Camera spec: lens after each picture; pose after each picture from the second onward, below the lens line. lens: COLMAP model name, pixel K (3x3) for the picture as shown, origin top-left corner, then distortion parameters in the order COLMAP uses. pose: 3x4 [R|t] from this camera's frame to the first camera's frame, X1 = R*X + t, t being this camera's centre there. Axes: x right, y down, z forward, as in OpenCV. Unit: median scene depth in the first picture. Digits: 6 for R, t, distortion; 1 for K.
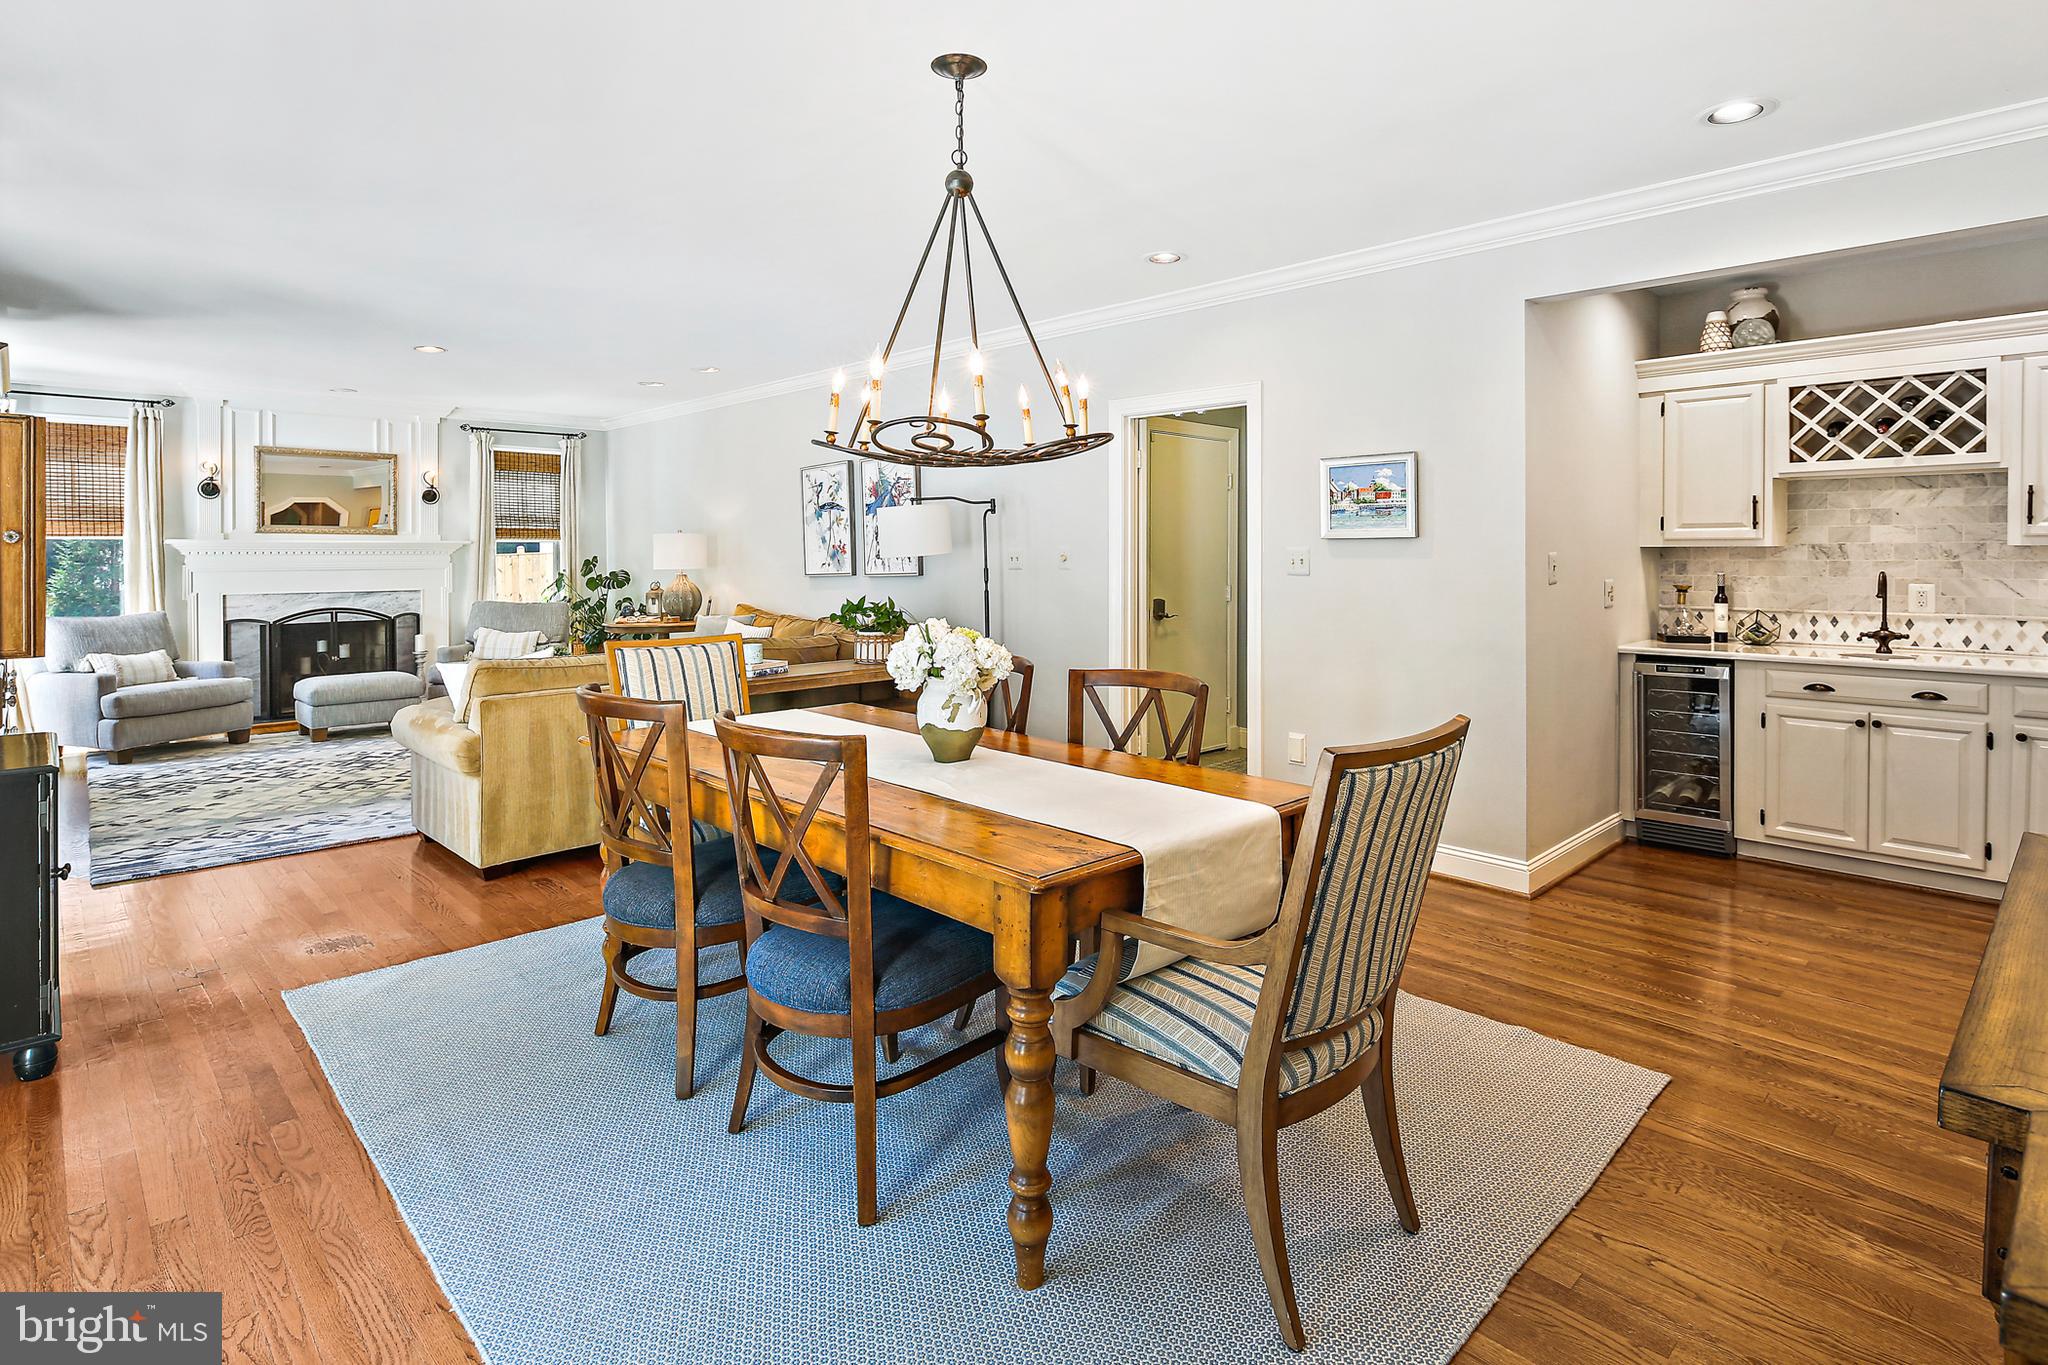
lens RADIAL K [[1027.8, 0, 1010.8], [0, 1027.8, 589.7], [0, 0, 1]] dist [-0.002854, -0.001897]
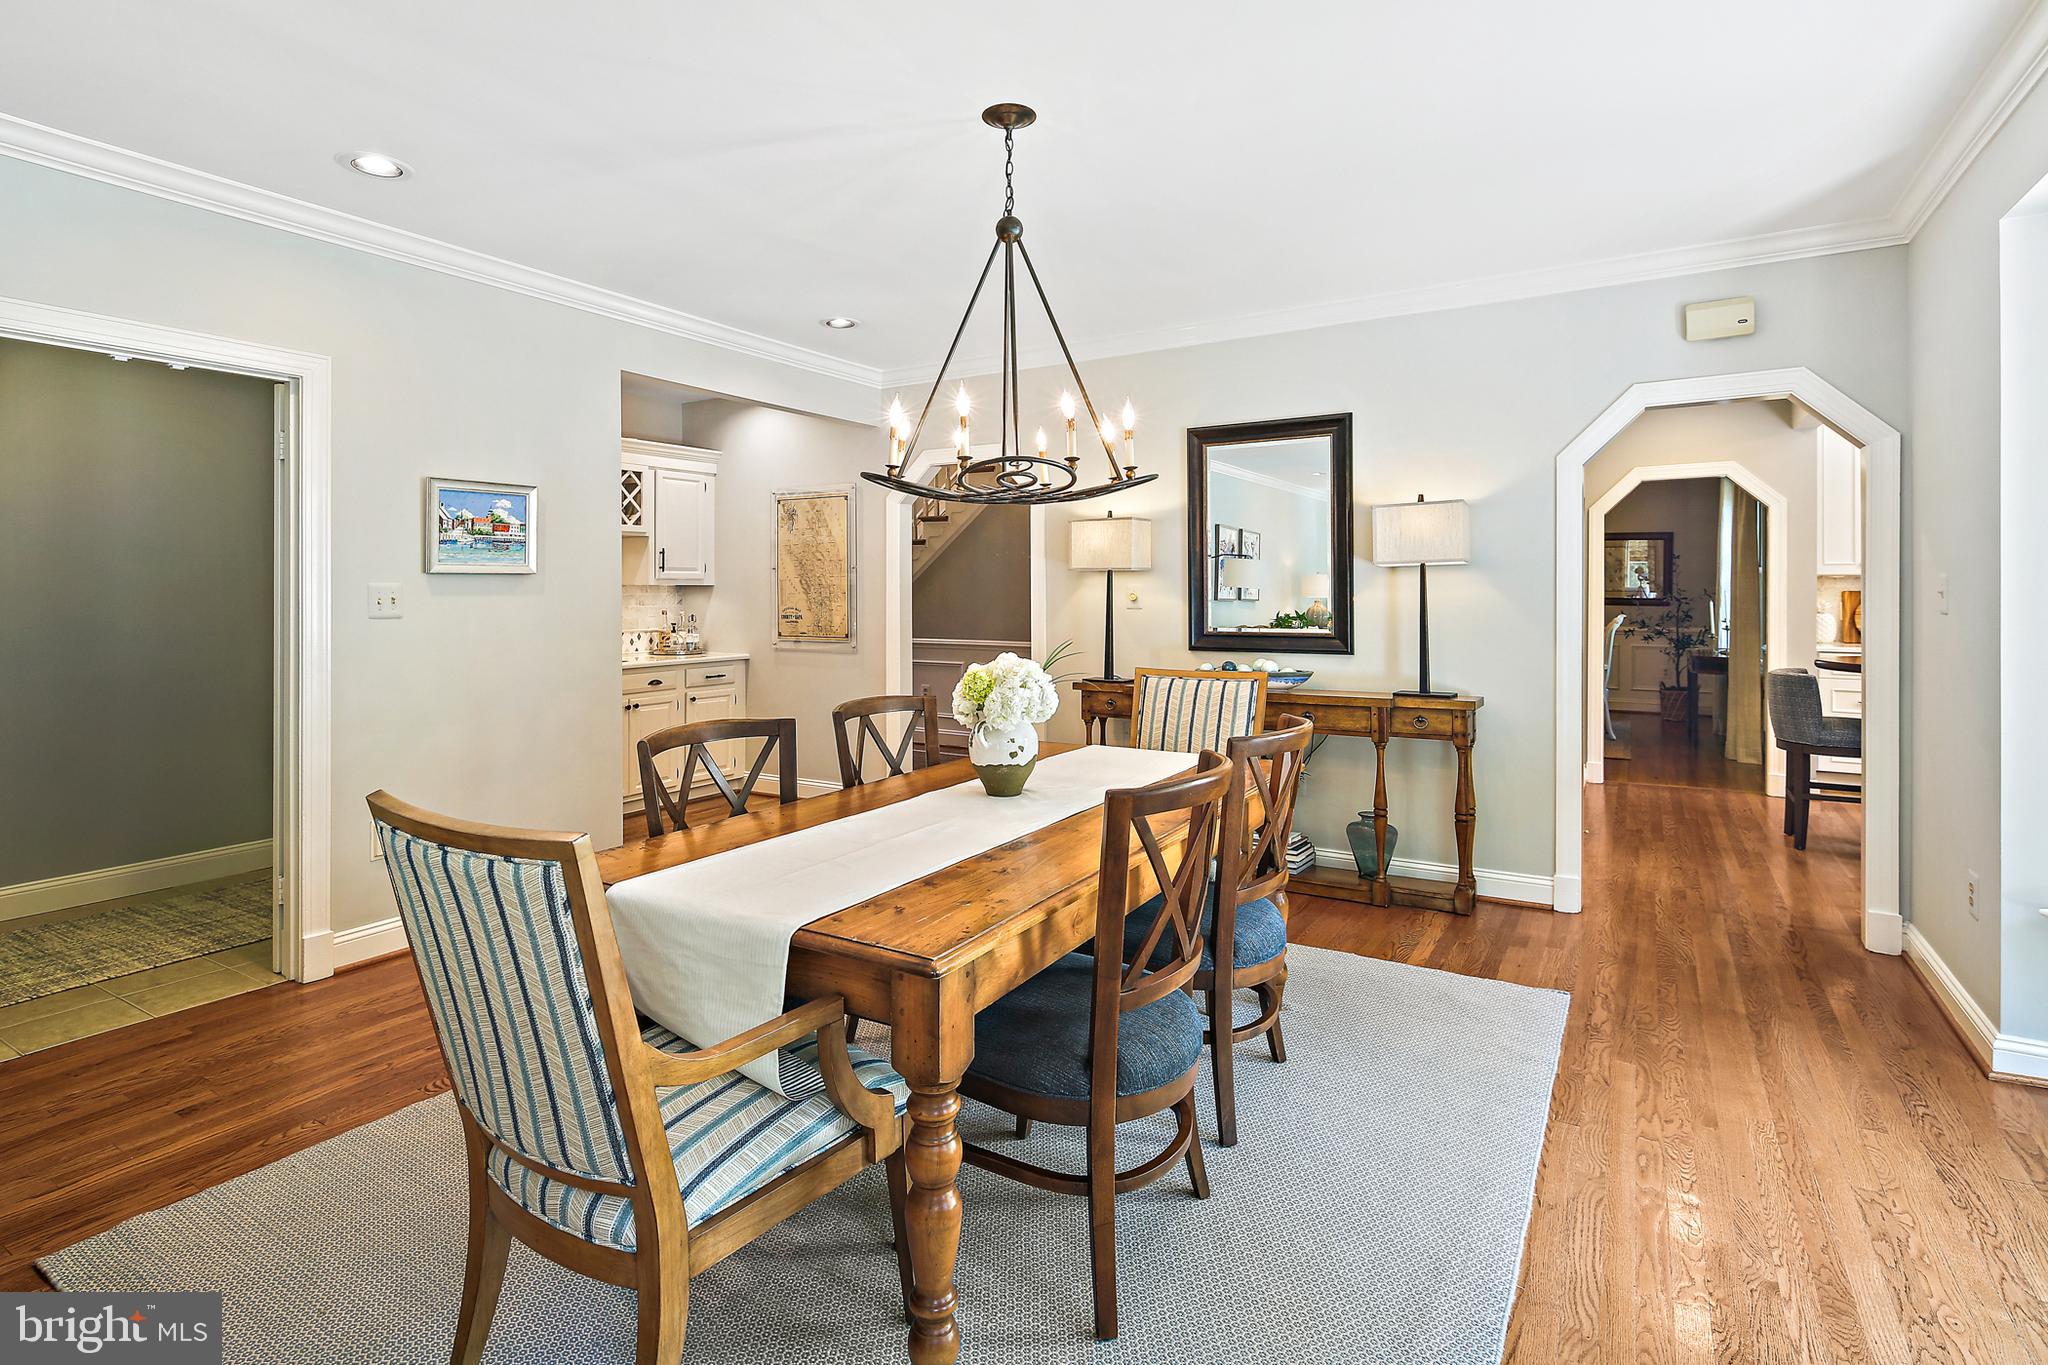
lens RADIAL K [[1027.8, 0, 1010.8], [0, 1027.8, 589.7], [0, 0, 1]] dist [-0.002854, -0.001897]
pose [[-0.260123, -0.000307, 0.965575, -0.671783], [0.036609, 0.999278, 0.010180, -0.028716], [-0.964881, 0.037997, -0.259924, 0.810583]]
